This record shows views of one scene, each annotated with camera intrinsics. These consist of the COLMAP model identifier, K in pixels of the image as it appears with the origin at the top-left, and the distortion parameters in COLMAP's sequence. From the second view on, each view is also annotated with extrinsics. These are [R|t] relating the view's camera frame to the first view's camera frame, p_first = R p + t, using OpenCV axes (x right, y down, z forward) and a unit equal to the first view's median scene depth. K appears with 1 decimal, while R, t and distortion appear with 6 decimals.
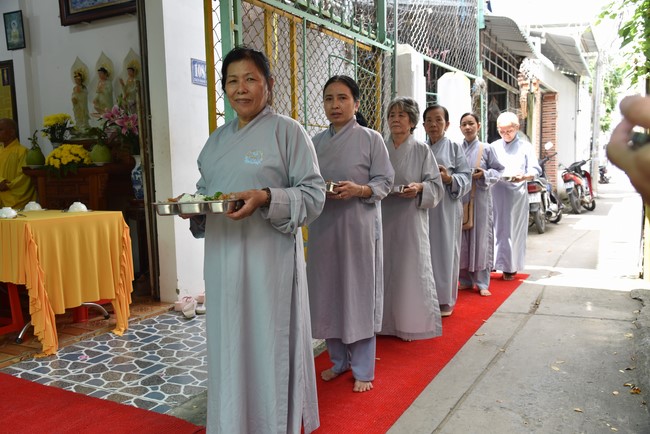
lens RADIAL K [[564.5, 0, 321.0], [0, 564.5, 219.1], [0, 0, 1]] dist [0.006624, 0.025365]
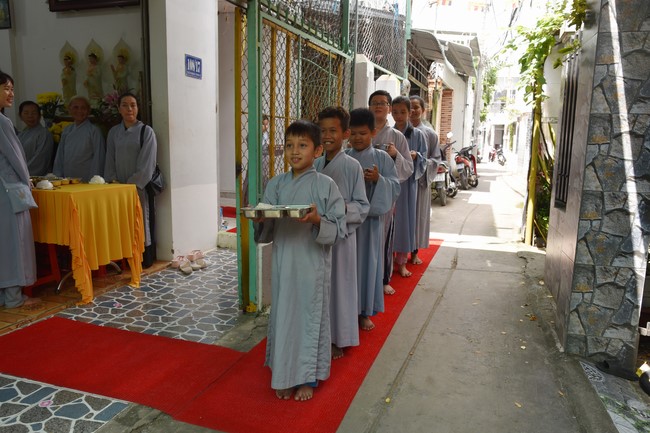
lens RADIAL K [[508.1, 0, 327.9], [0, 508.1, 220.0], [0, 0, 1]] dist [-0.056357, 0.018890]
pose [[0.982302, 0.014441, 0.186744, -0.127042], [-0.026936, 0.997551, 0.064546, -0.015740], [-0.185355, -0.068434, 0.980286, -0.100344]]
